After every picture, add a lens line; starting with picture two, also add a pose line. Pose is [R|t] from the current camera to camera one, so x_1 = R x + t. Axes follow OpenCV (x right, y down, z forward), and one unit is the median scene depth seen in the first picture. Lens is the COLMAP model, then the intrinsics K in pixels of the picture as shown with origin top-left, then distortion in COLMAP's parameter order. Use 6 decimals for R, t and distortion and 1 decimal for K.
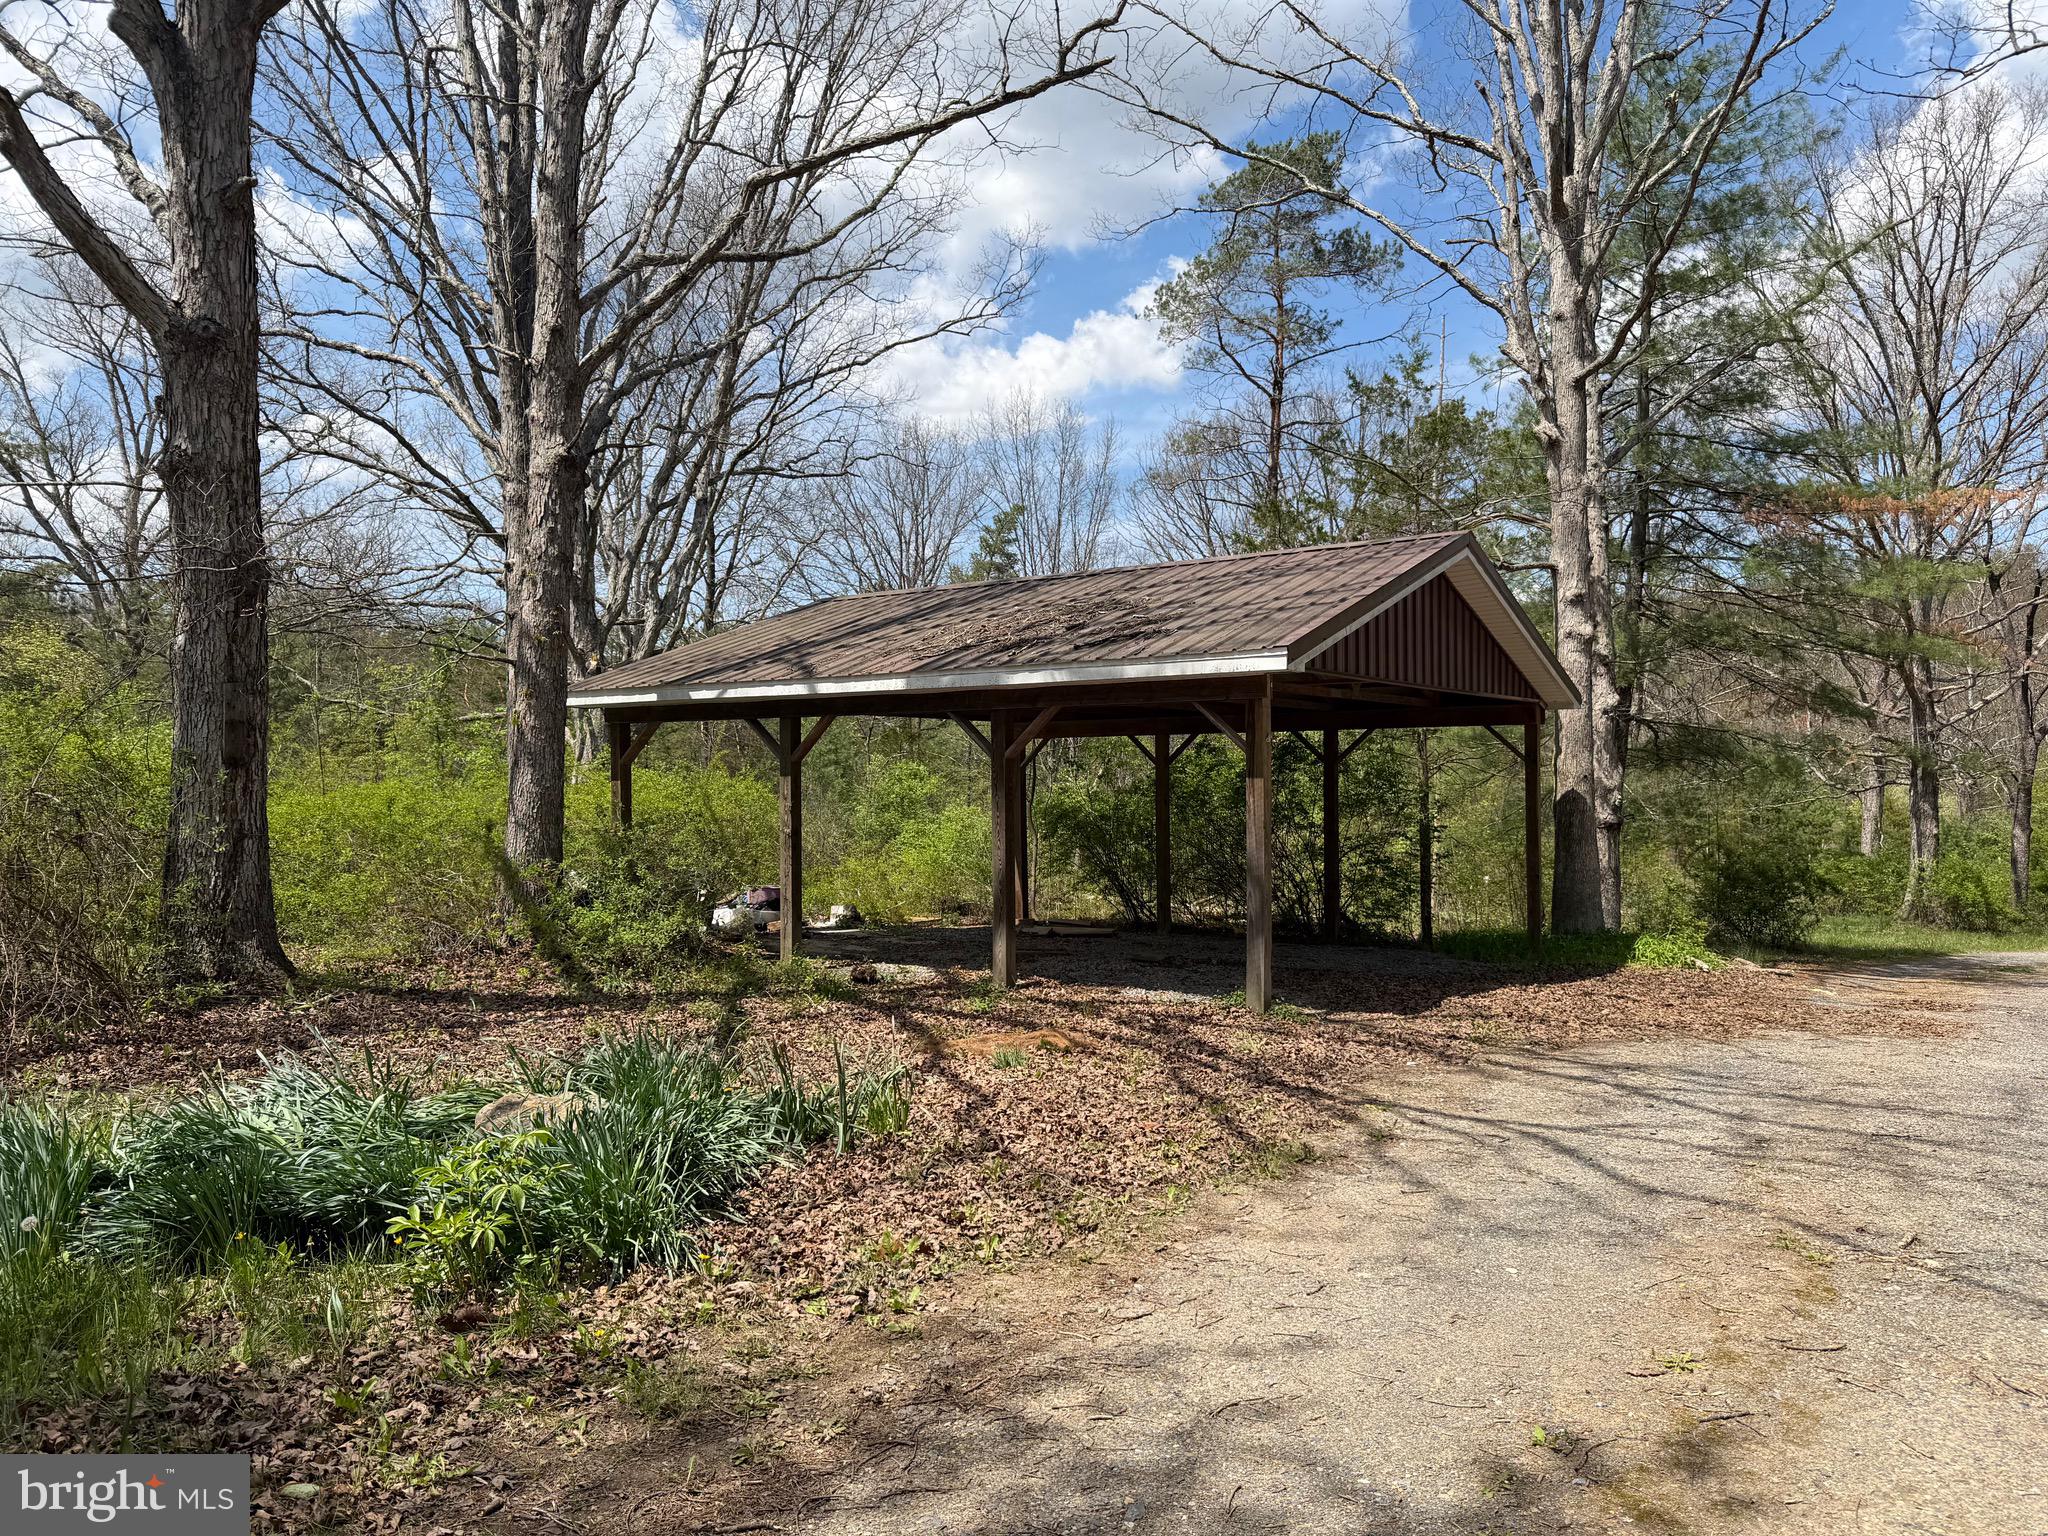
lens RADIAL K [[1428.2, 0, 1033.4], [0, 1428.2, 772.7], [0, 0, 1]] dist [0.049944, -0.087815]
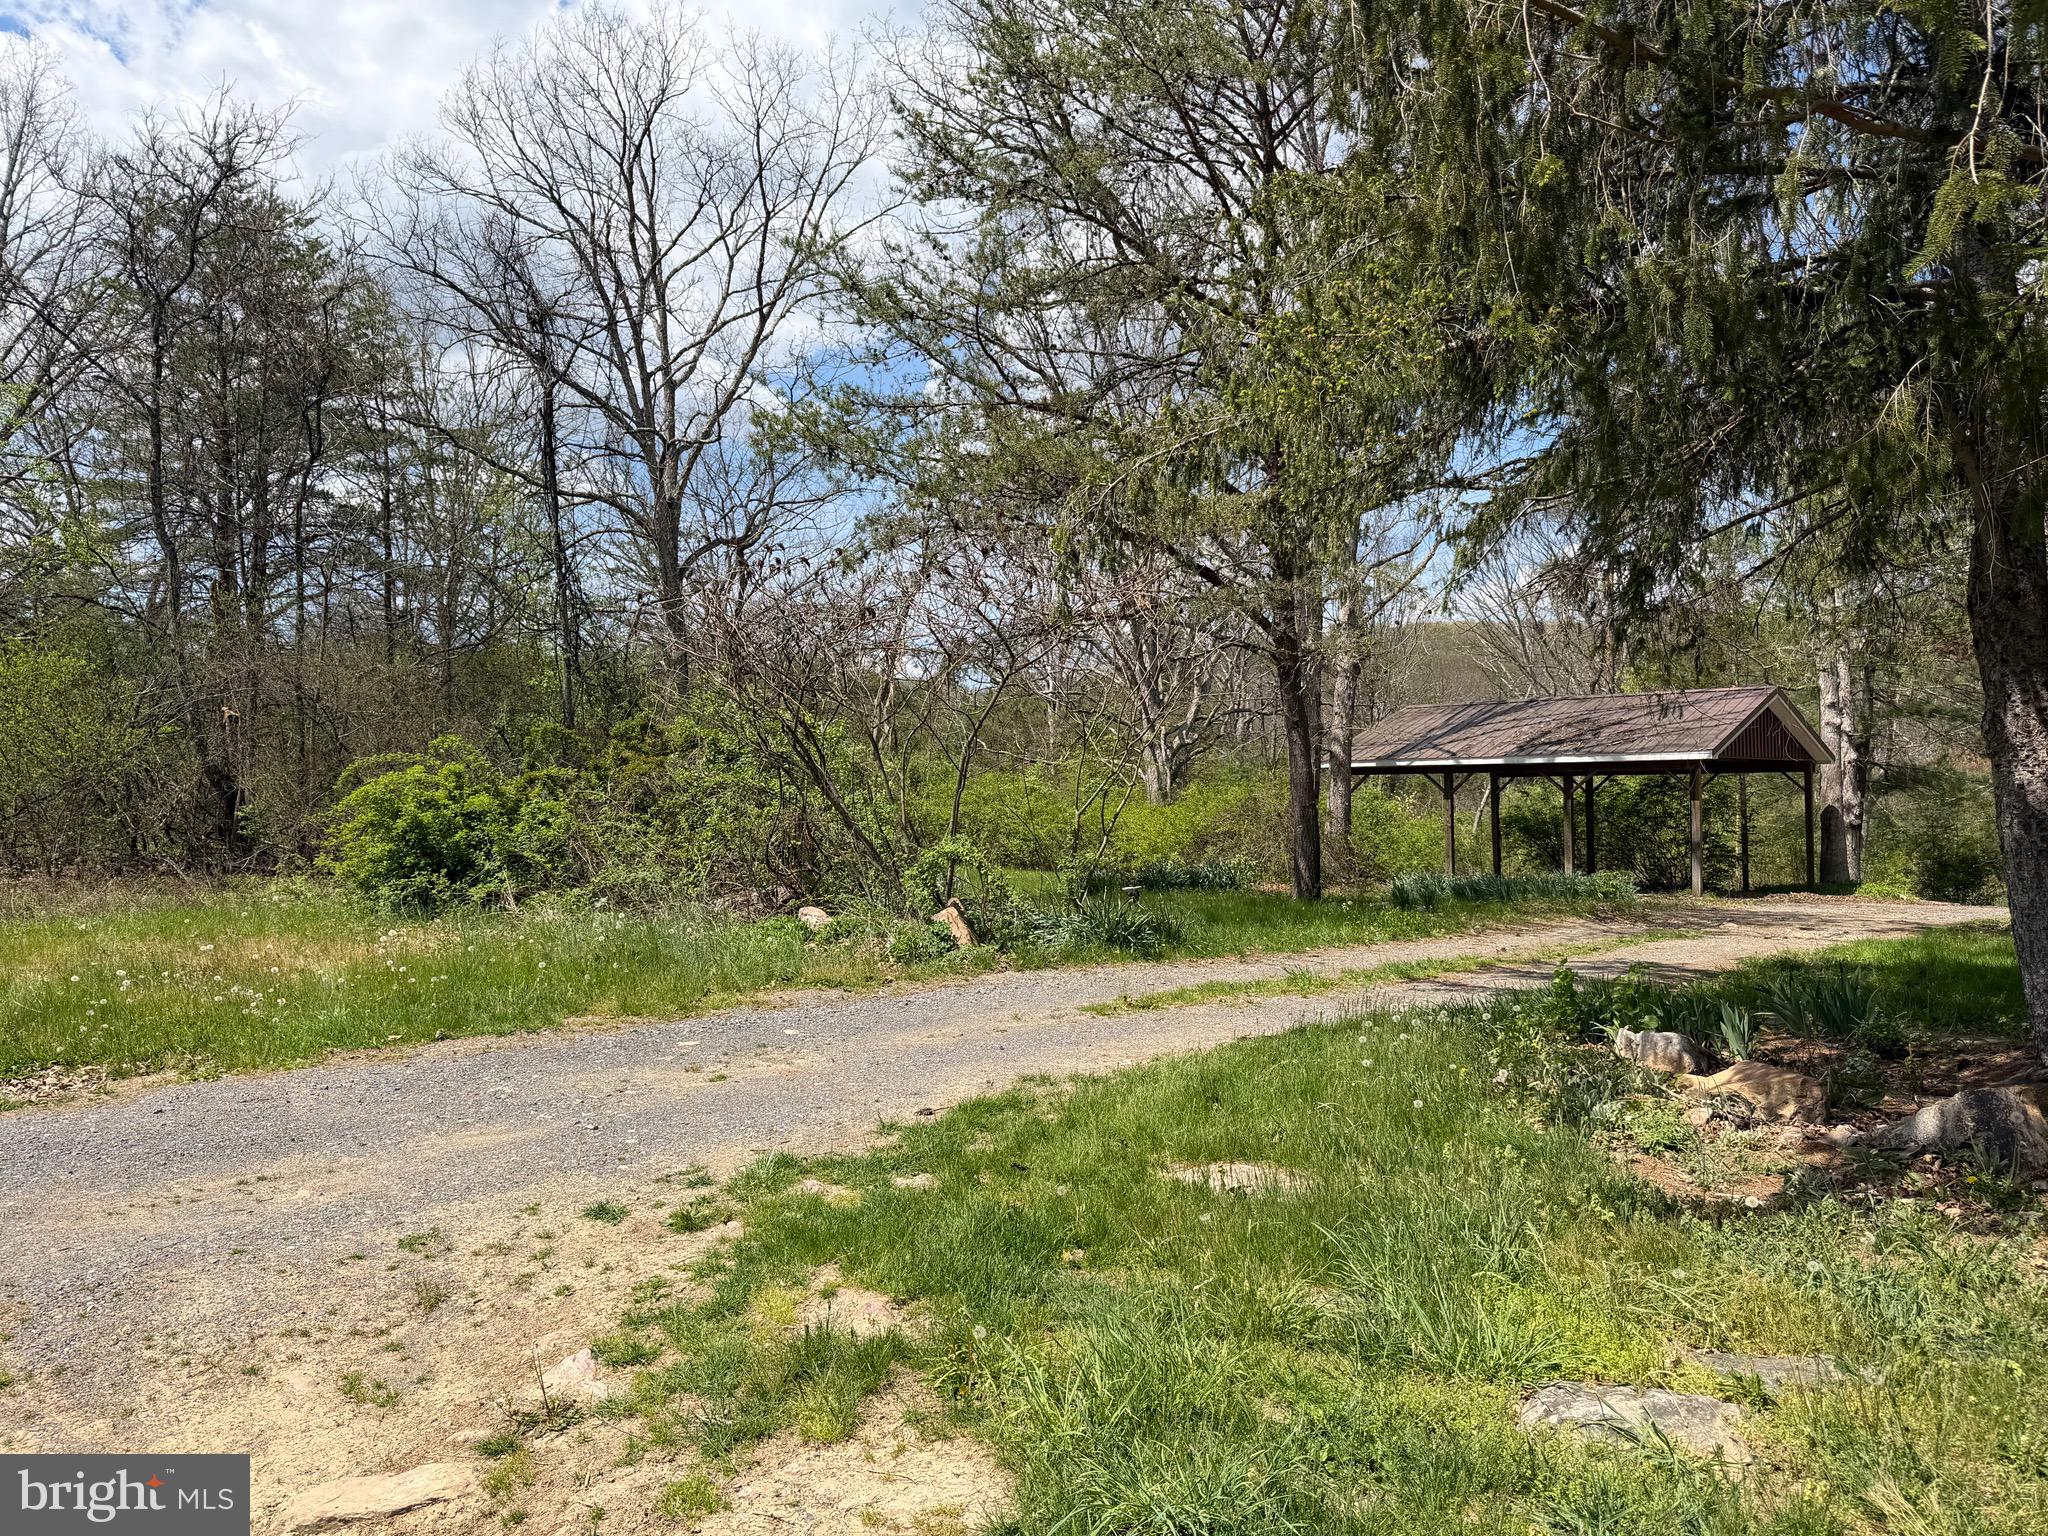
lens RADIAL K [[1428.2, 0, 1033.4], [0, 1428.2, 772.7], [0, 0, 1]] dist [0.049944, -0.087815]
pose [[0.987955, -0.012123, -0.154269, -0.375885], [0.009291, 0.999775, -0.019066, -0.004138], [0.154465, 0.017404, 0.987845, -1.052371]]
